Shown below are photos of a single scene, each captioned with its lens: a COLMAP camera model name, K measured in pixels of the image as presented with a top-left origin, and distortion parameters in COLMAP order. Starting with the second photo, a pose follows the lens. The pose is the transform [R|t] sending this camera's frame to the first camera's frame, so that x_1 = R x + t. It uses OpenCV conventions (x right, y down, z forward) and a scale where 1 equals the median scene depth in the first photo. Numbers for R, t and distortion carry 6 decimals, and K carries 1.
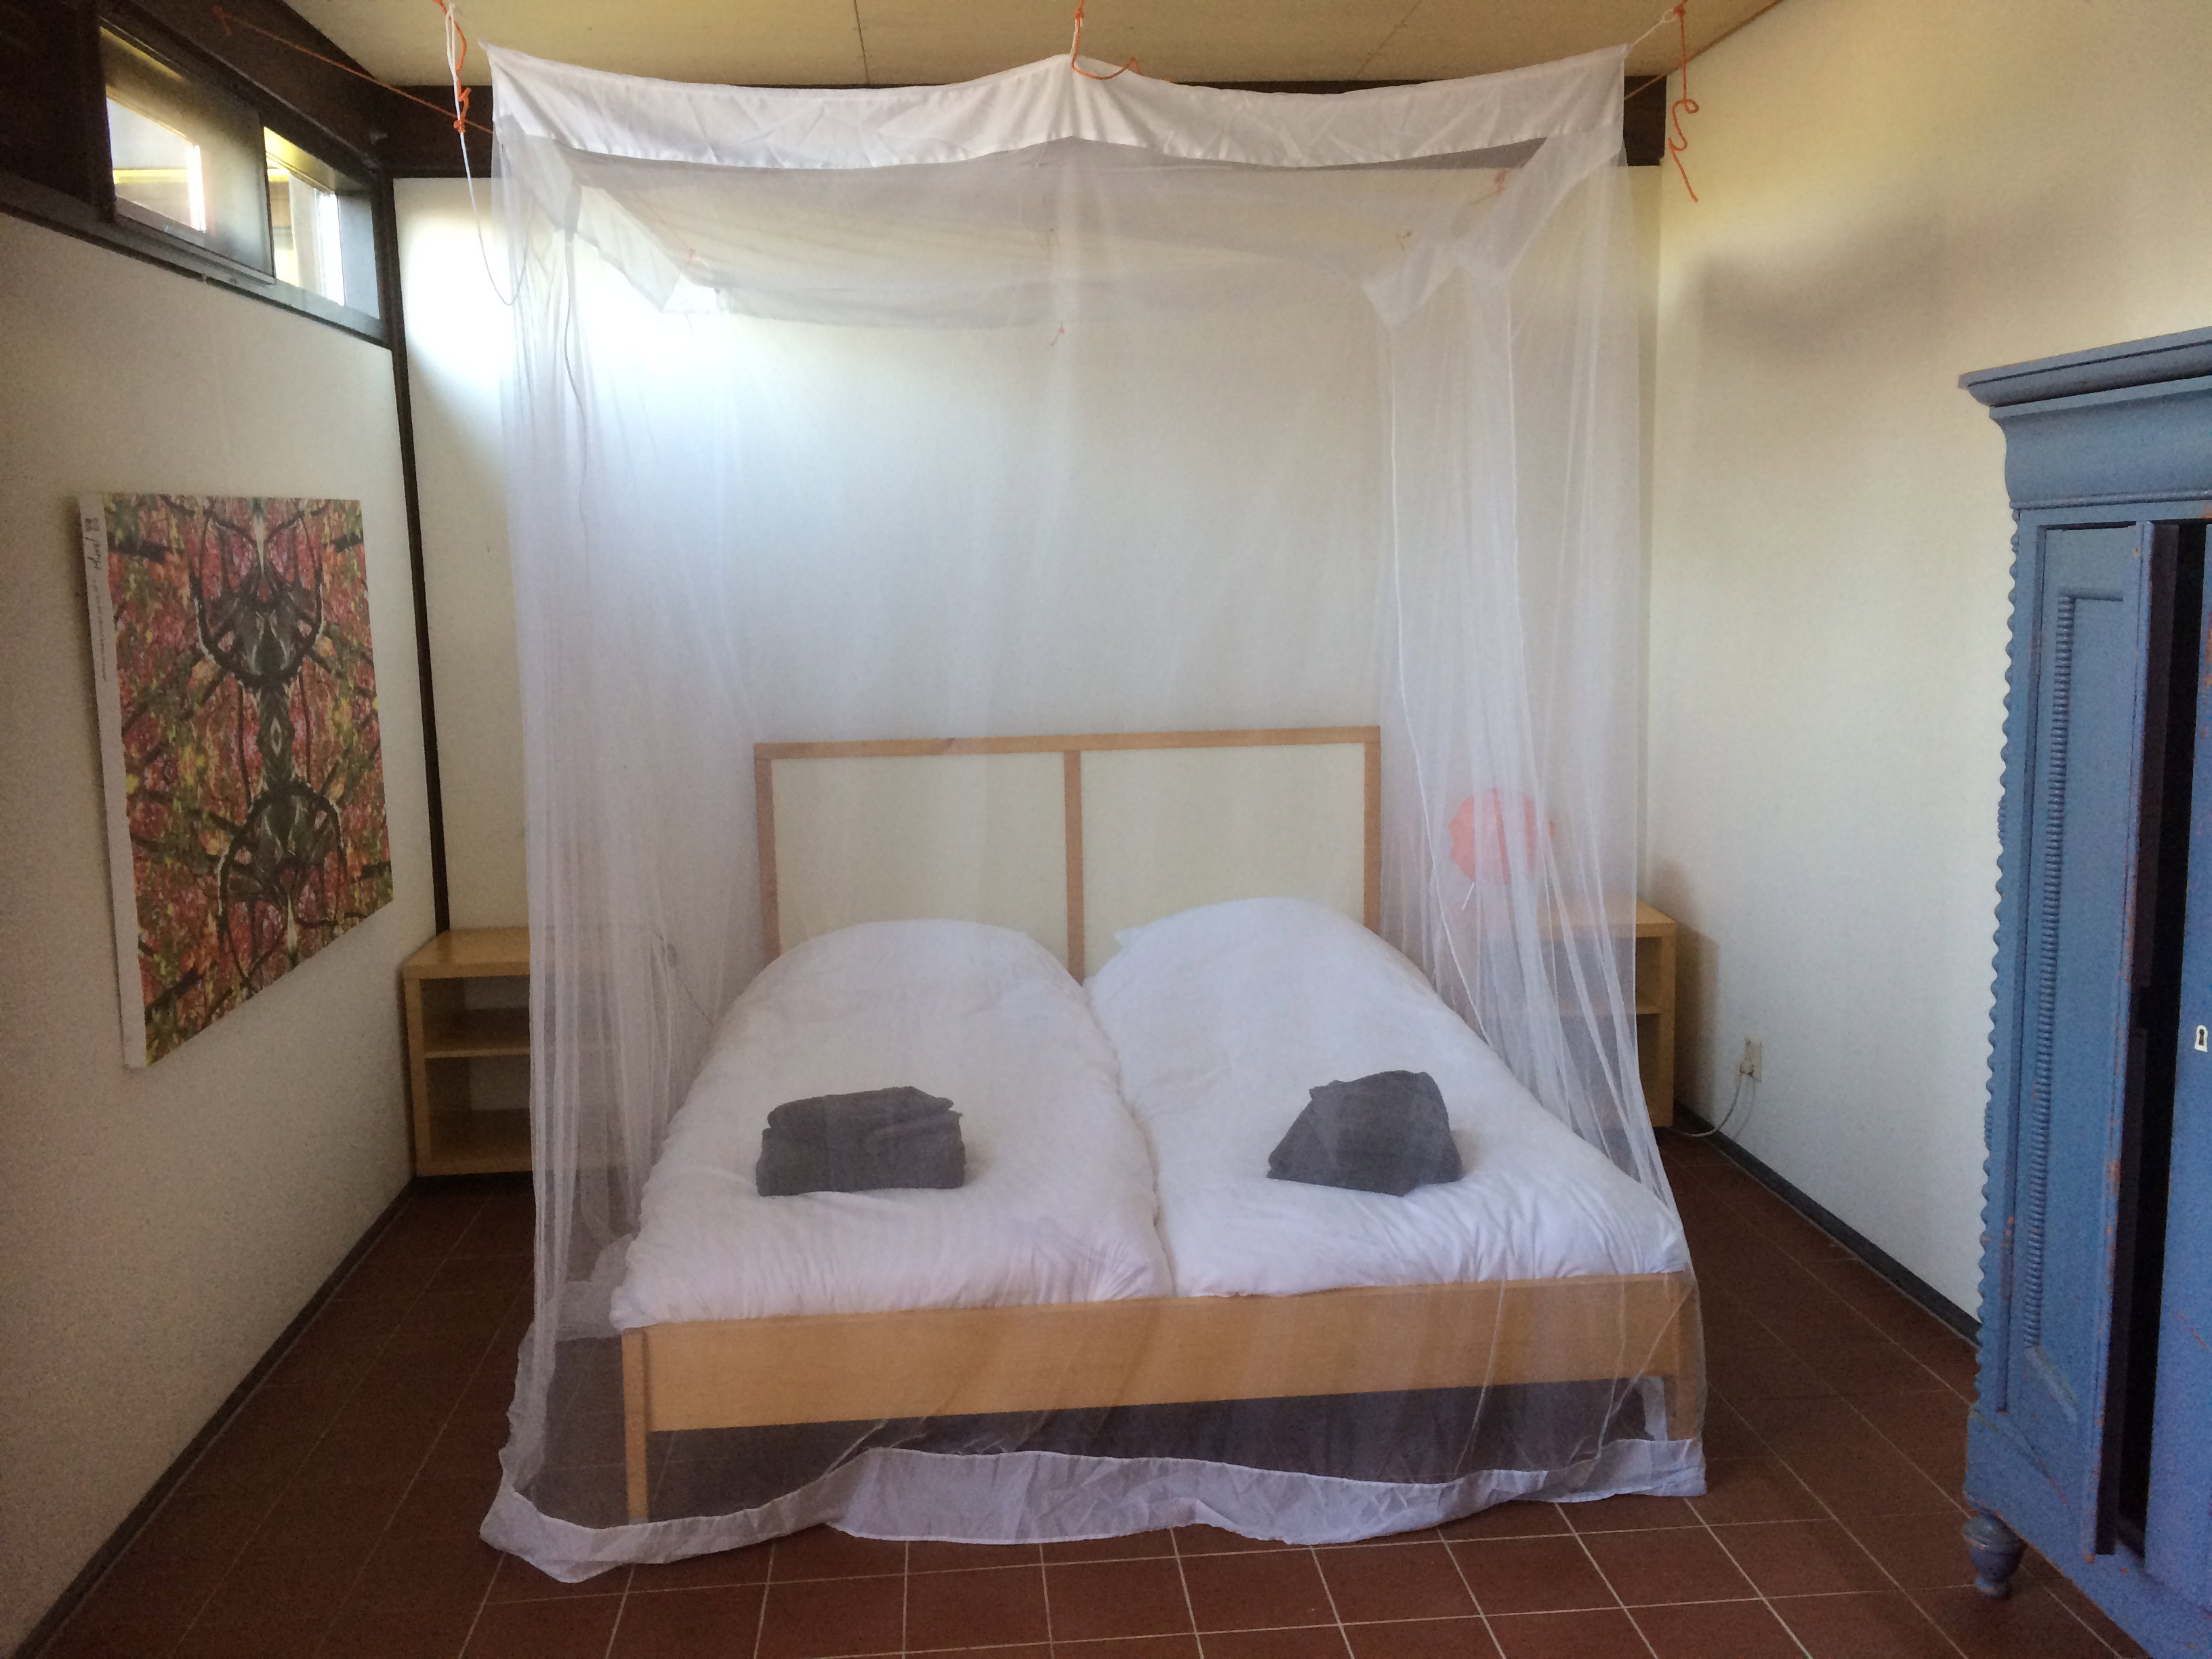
lens RADIAL K [[1894.7, 0, 1092.7], [0, 1894.7, 816.8], [0, 0, 1]] dist [0.079240, -0.104950]
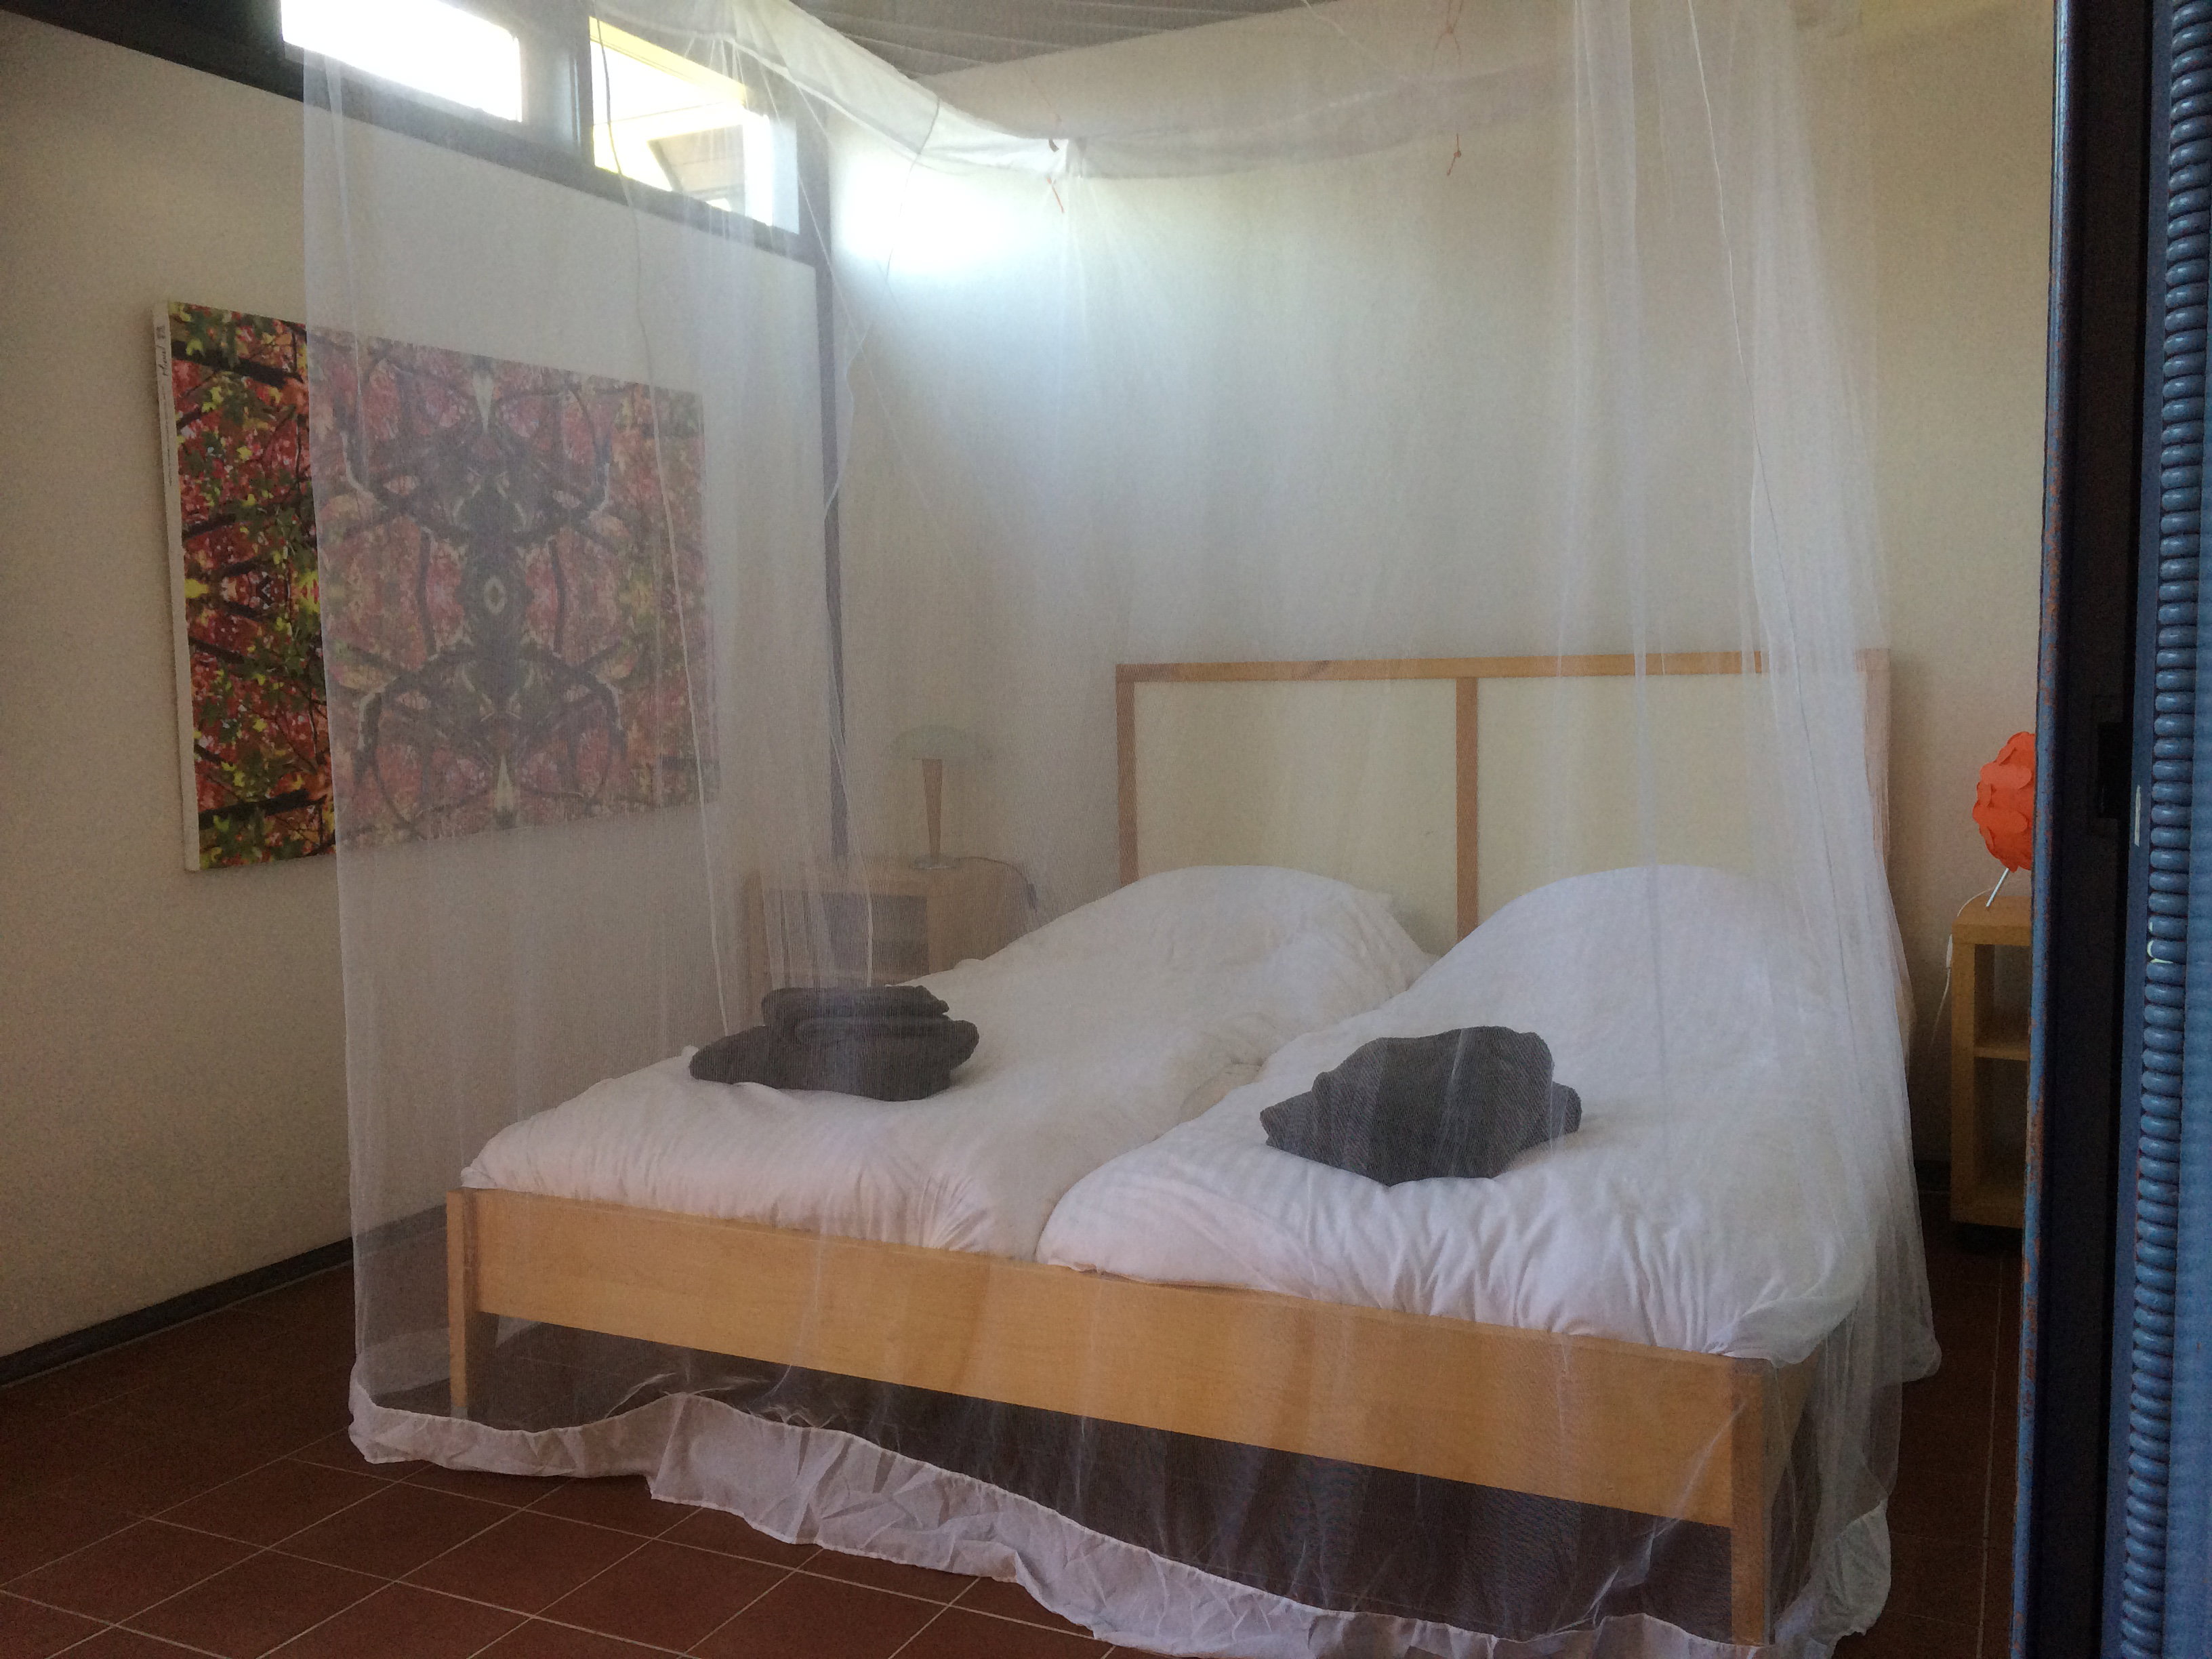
lens RADIAL K [[1900.3, 0, 1107.0], [0, 1900.3, 804.3], [0, 0, 1]] dist [0.087497, -0.111752]
pose [[0.857234, 0.038310, -0.513500, 0.442073], [-0.071710, 0.996393, -0.045375, 0.107491], [0.509910, 0.075720, 0.856889, 0.370333]]
